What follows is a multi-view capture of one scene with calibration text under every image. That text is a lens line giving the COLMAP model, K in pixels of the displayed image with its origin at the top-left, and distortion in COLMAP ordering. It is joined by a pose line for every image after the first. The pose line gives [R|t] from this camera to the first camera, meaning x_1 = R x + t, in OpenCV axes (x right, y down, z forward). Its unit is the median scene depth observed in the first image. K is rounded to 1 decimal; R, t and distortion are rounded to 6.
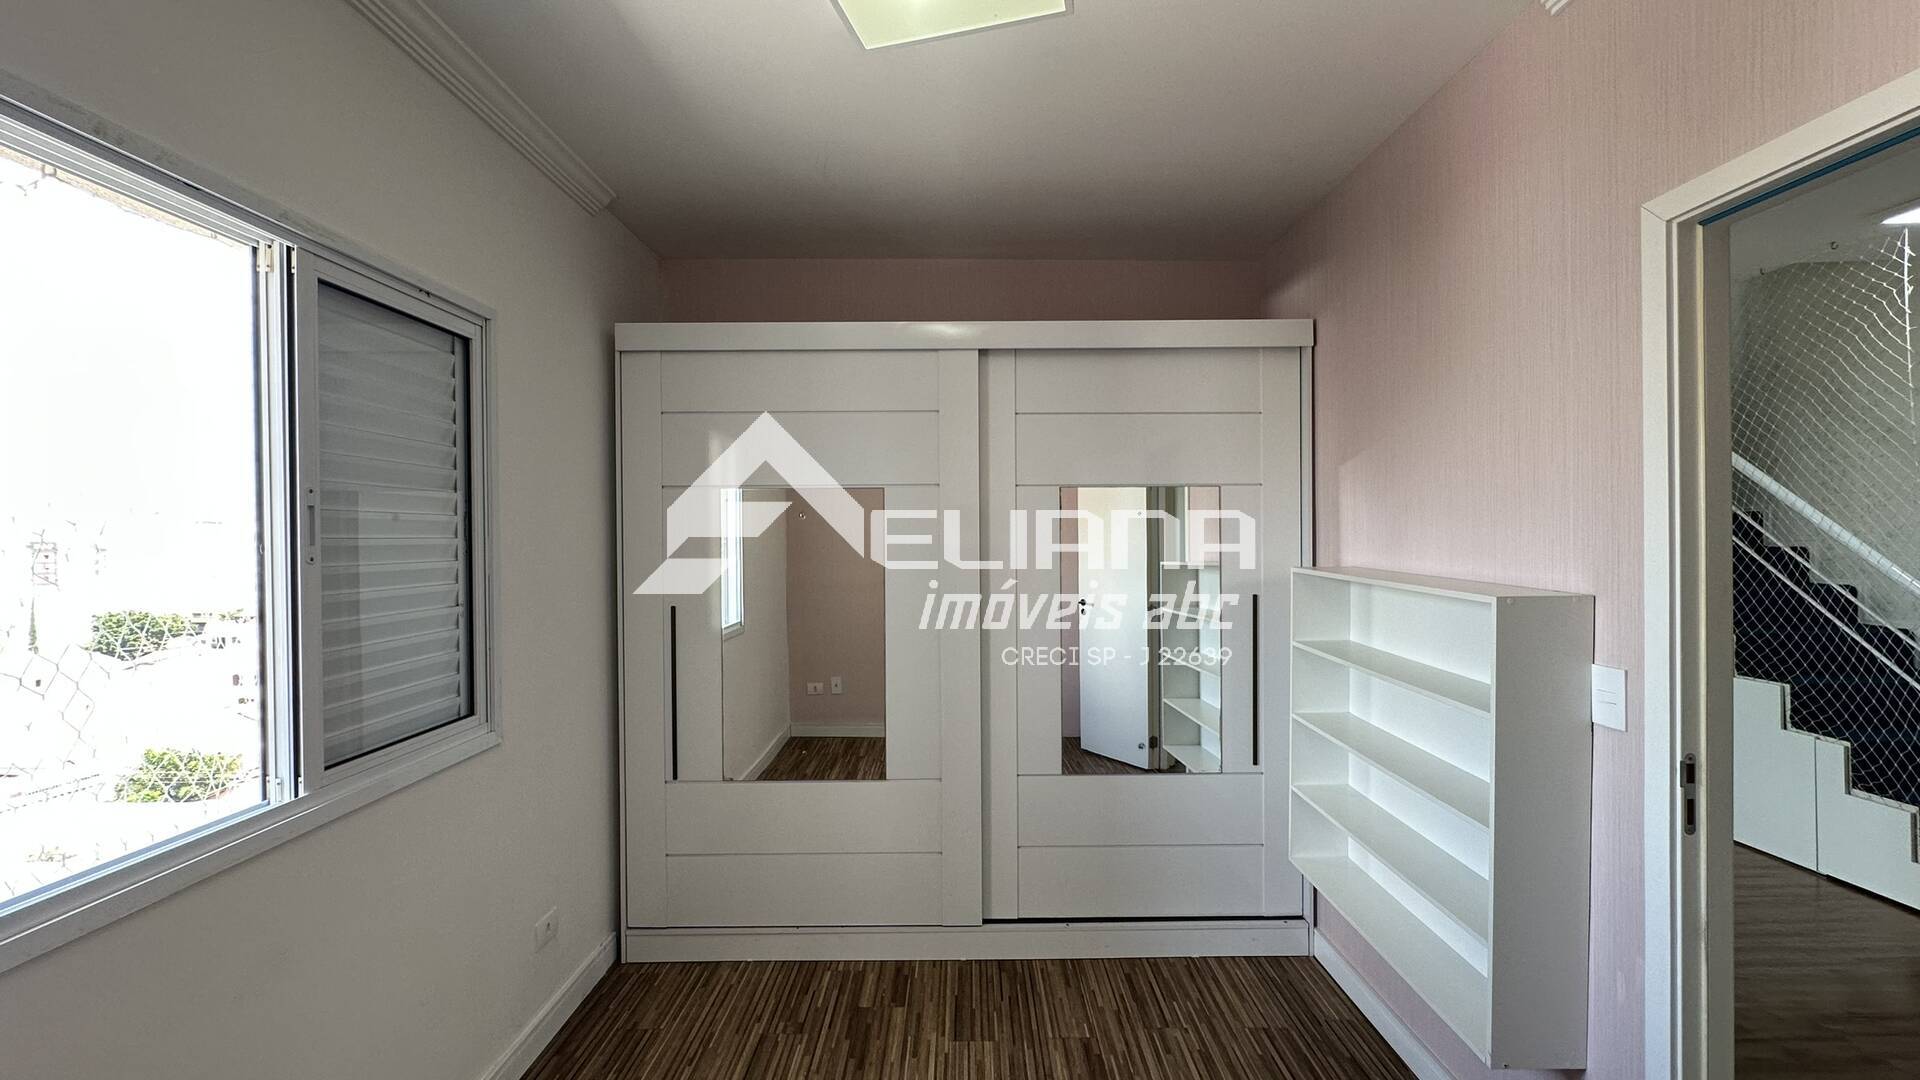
lens RADIAL K [[764.7, 0, 957.0], [0, 764.7, 539.7], [0, 0, 1]] dist [-0.010548, 0.000768]
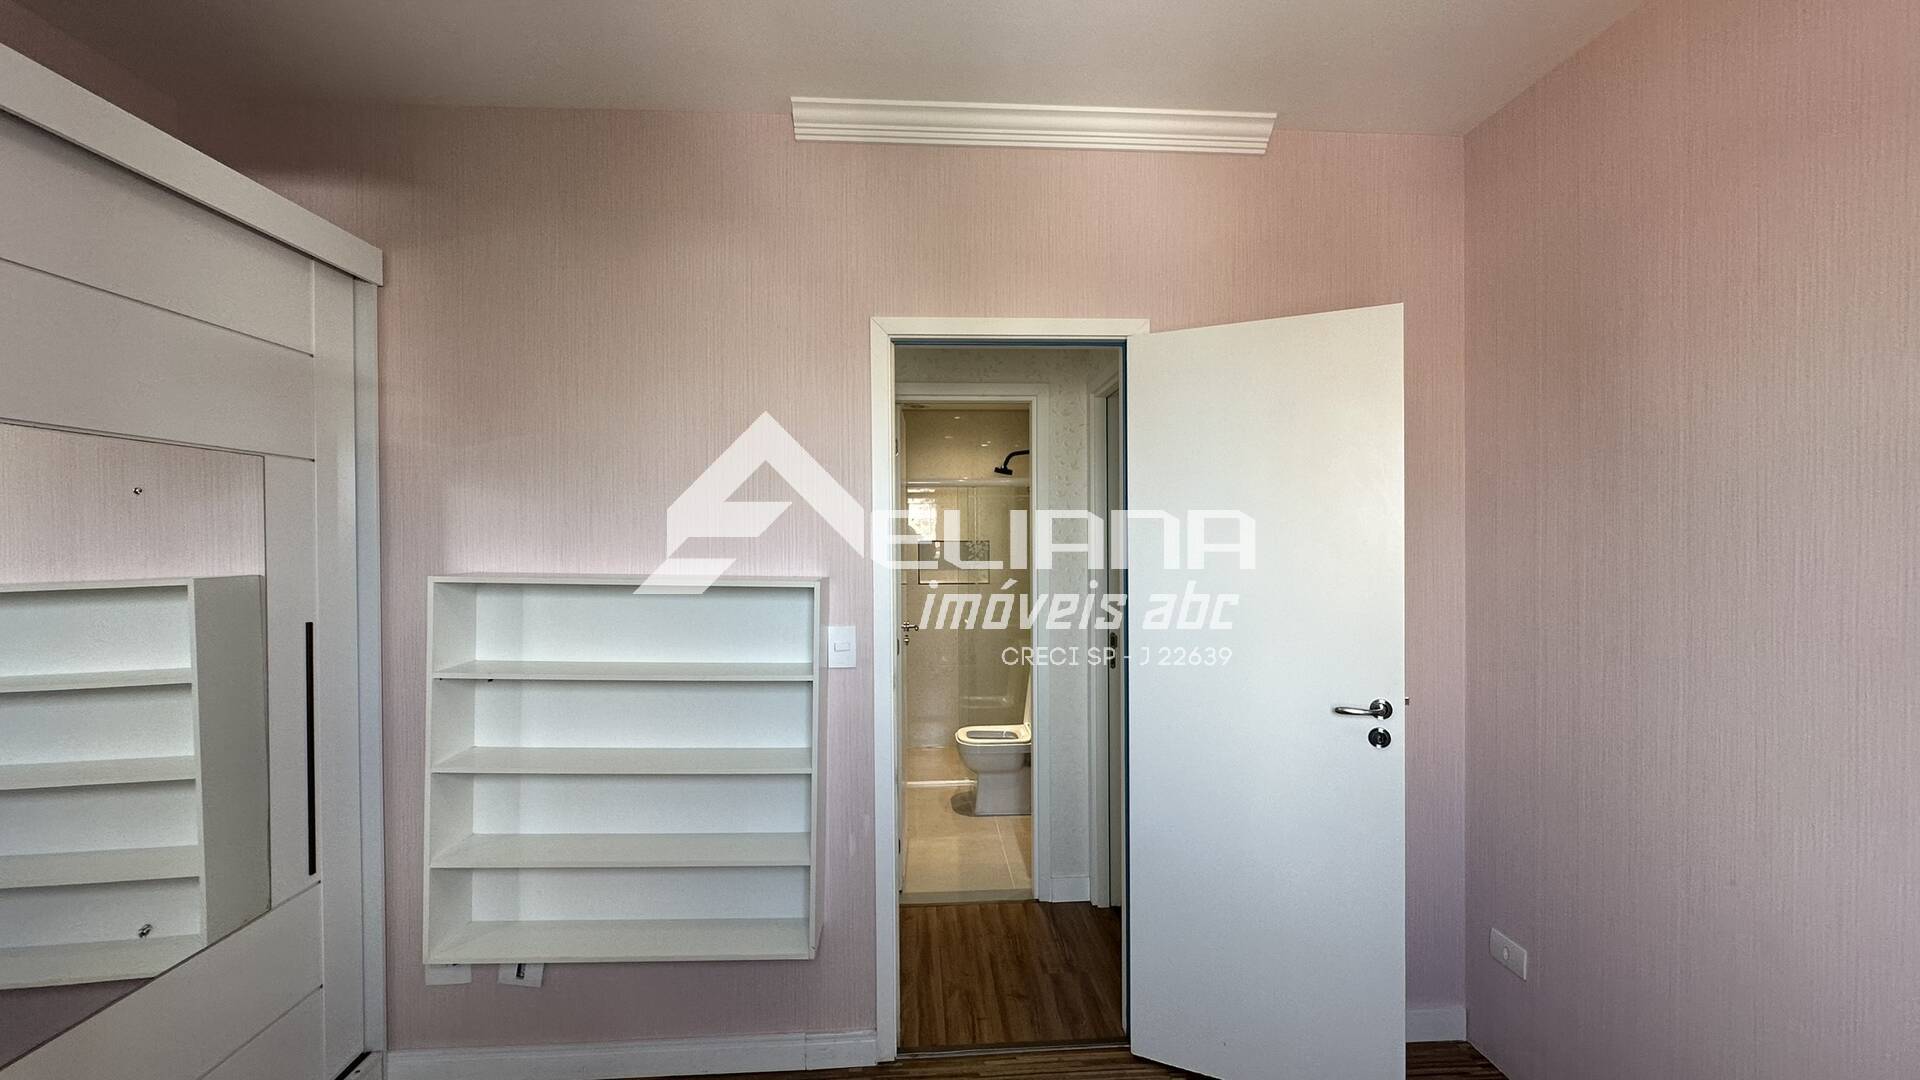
lens RADIAL K [[764.7, 0, 957.0], [0, 764.7, 539.7], [0, 0, 1]] dist [-0.010548, 0.000768]
pose [[-0.093495, -0.001874, 0.995618, -0.224797], [0.006449, 0.999976, 0.002488, 0.000731], [-0.995599, 0.006654, -0.093480, 0.344683]]
